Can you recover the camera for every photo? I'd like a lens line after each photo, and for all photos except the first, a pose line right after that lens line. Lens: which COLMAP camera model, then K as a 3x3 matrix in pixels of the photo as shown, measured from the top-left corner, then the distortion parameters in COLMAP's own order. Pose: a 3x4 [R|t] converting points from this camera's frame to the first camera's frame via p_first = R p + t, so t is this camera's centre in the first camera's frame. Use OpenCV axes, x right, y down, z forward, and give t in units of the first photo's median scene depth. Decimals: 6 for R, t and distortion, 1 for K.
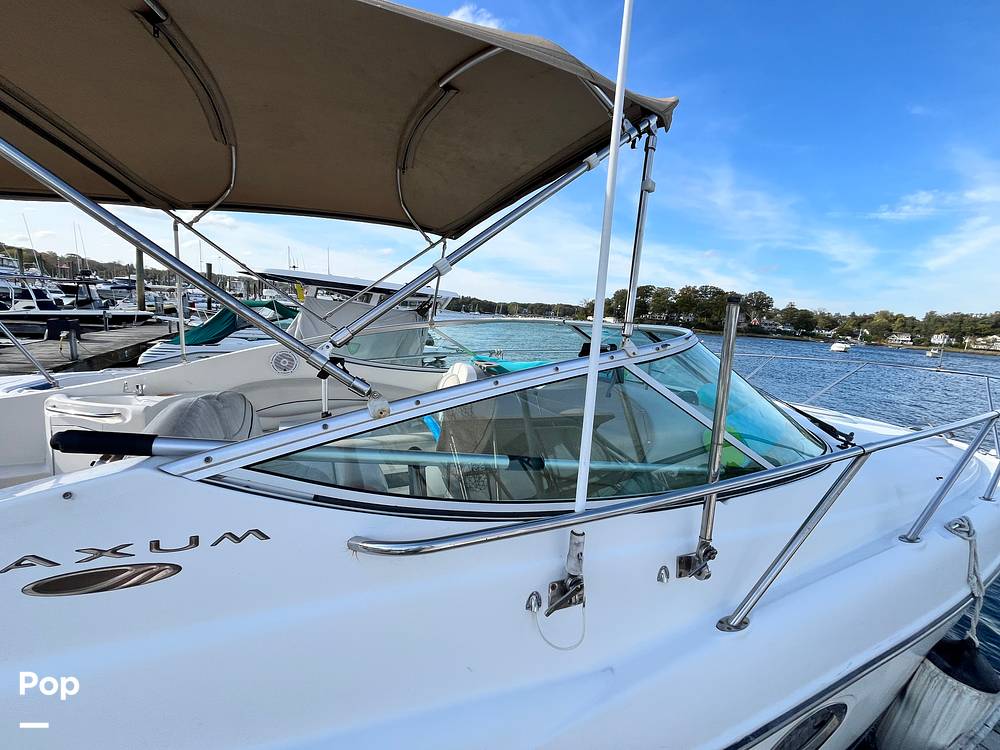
lens RADIAL K [[407.3, 0, 500.0], [0, 407.3, 375.0], [0, 0, 1]] dist [-0.003968, 0.000114]
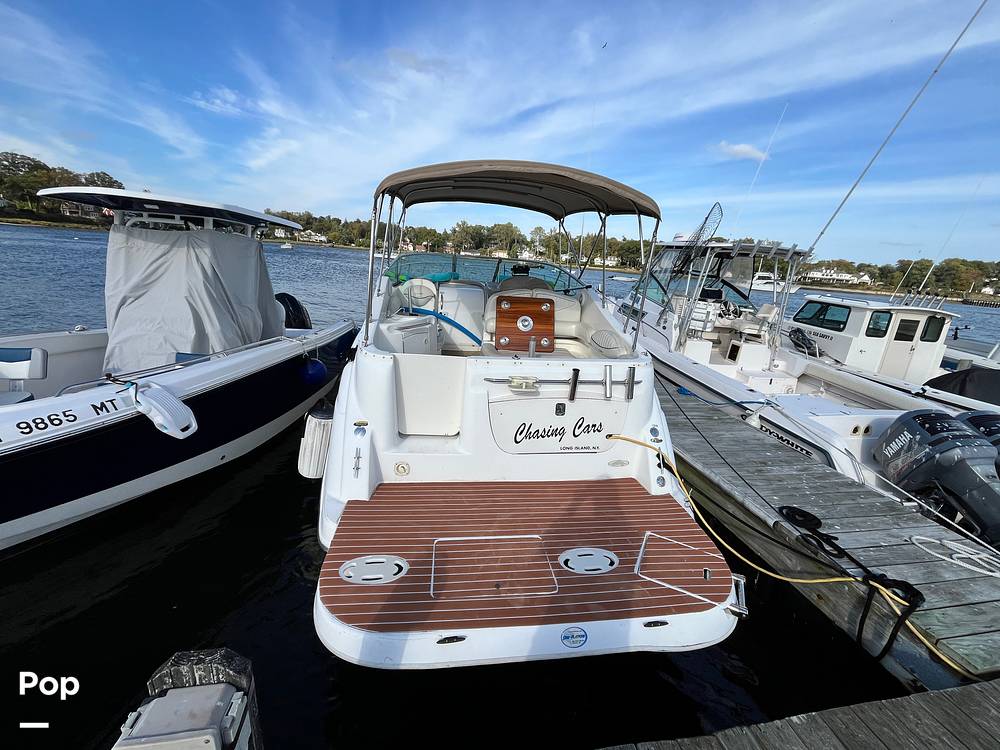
lens RADIAL K [[401.8, 0, 498.6], [0, 401.8, 379.1], [0, 0, 1]] dist [0.000964, 0.000025]
pose [[0.268190, -0.328636, 0.905579, -0.545290], [0.084751, 0.944419, 0.317632, -0.044640], [-0.959631, -0.008437, 0.281136, 0.031402]]
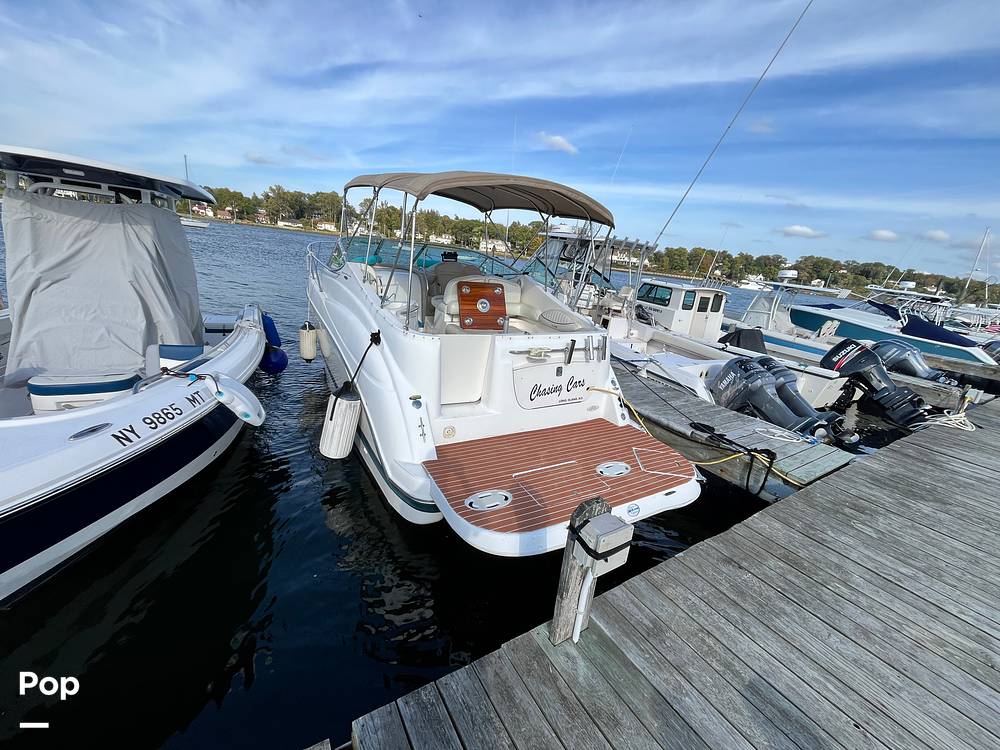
lens RADIAL K [[405.1, 0, 496.9], [0, 405.1, 376.2], [0, 0, 1]] dist [0.001097, -0.000438]
pose [[-0.104205, -0.374281, 0.921442, -0.626715], [0.023803, 0.925282, 0.378532, -0.070510], [-0.994271, 0.061378, -0.087510, 0.161277]]
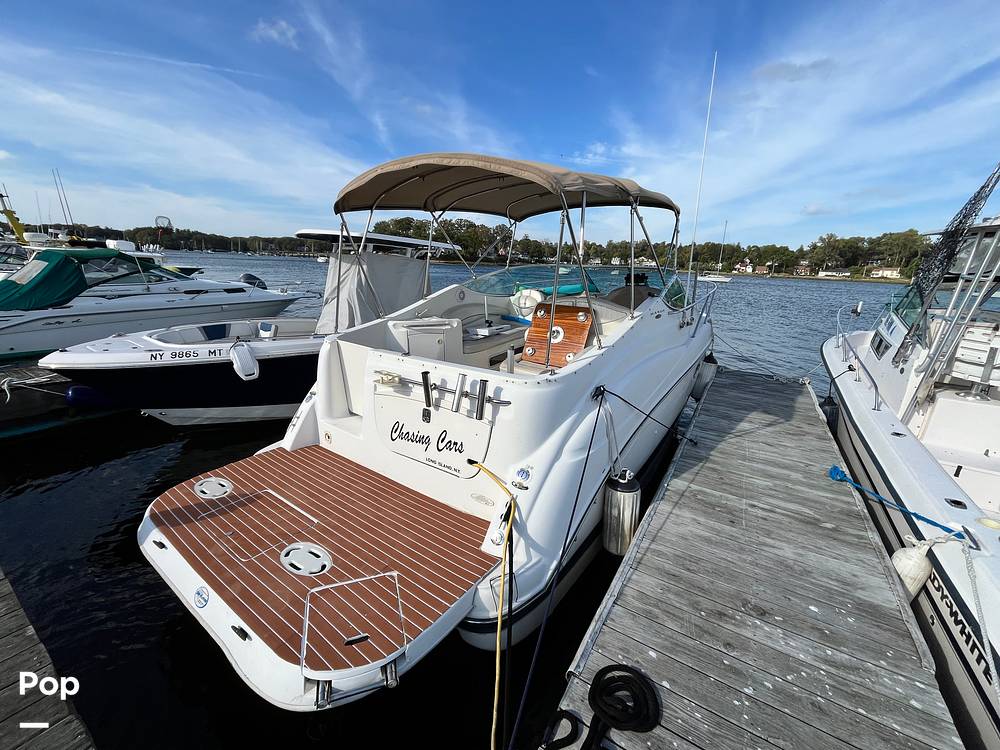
lens RADIAL K [[404.3, 0, 500.0], [0, 404.3, 375.0], [0, 0, 1]] dist [-0.000624, -0.000162]
pose [[0.847741, -0.181014, 0.498568, -0.367265], [0.101339, 0.977924, 0.182742, 0.001226], [-0.520640, -0.104394, 0.847370, -0.176498]]
